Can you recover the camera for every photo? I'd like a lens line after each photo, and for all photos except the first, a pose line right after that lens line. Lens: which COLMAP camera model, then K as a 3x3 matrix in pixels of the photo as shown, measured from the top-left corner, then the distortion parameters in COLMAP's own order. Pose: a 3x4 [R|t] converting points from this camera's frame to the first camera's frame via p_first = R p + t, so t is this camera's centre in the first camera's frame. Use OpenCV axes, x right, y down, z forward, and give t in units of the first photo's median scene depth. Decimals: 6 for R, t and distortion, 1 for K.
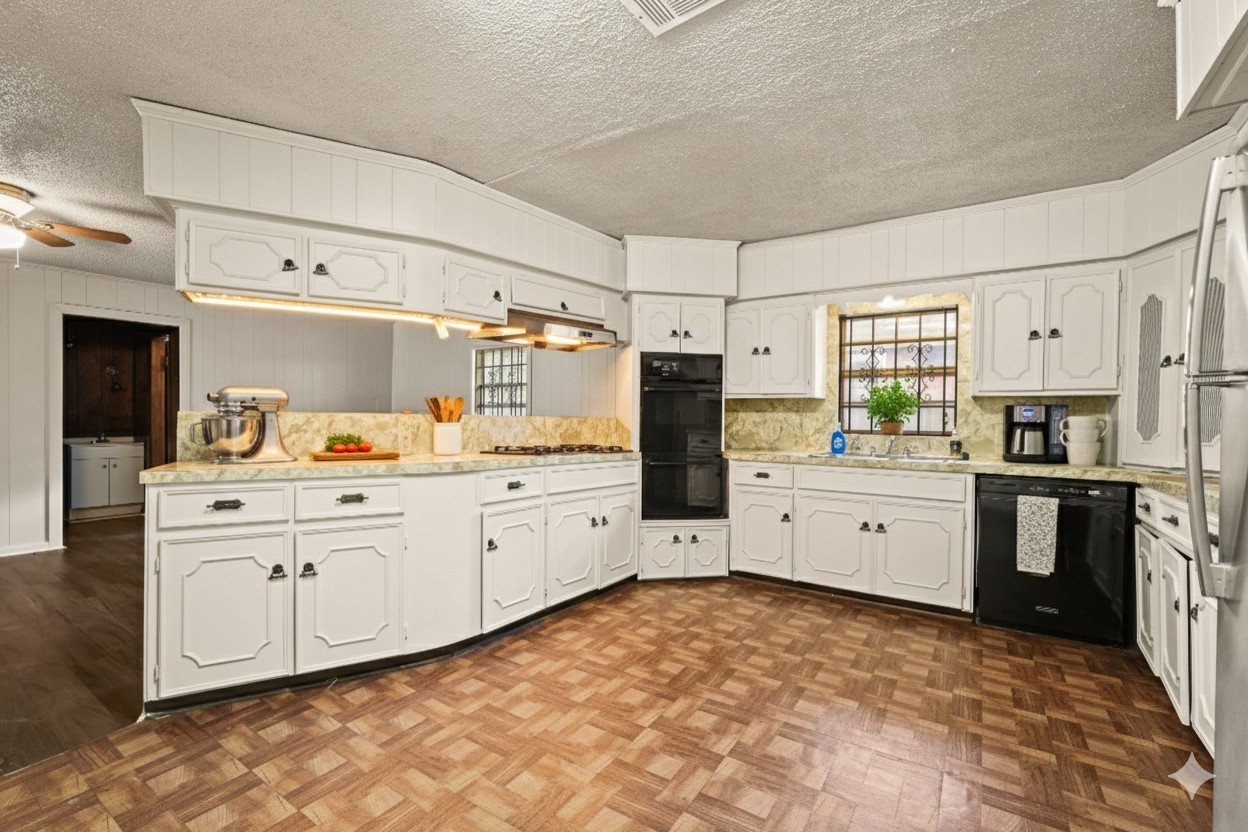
lens RADIAL K [[561.6, 0, 634.5], [0, 561.6, 421.7], [0, 0, 1]] dist [0.000289, 0.002573]
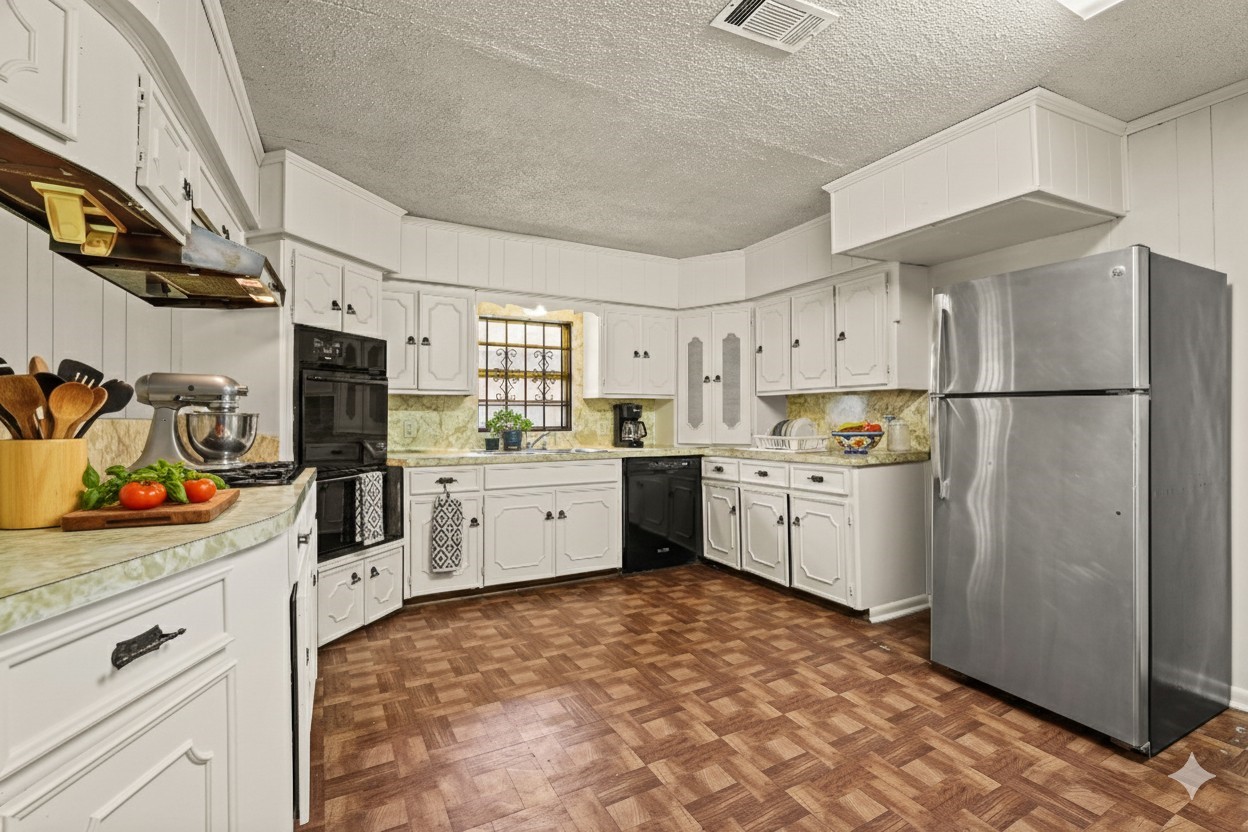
lens RADIAL K [[561.6, 0, 636.0], [0, 561.6, 408.1], [0, 0, 1]] dist [0.000289, 0.002573]
pose [[0.452604, 0.002104, 0.891709, -0.453989], [0.011926, 0.999893, -0.008413, -0.009983], [-0.891632, 0.014443, 0.452531, 0.337518]]
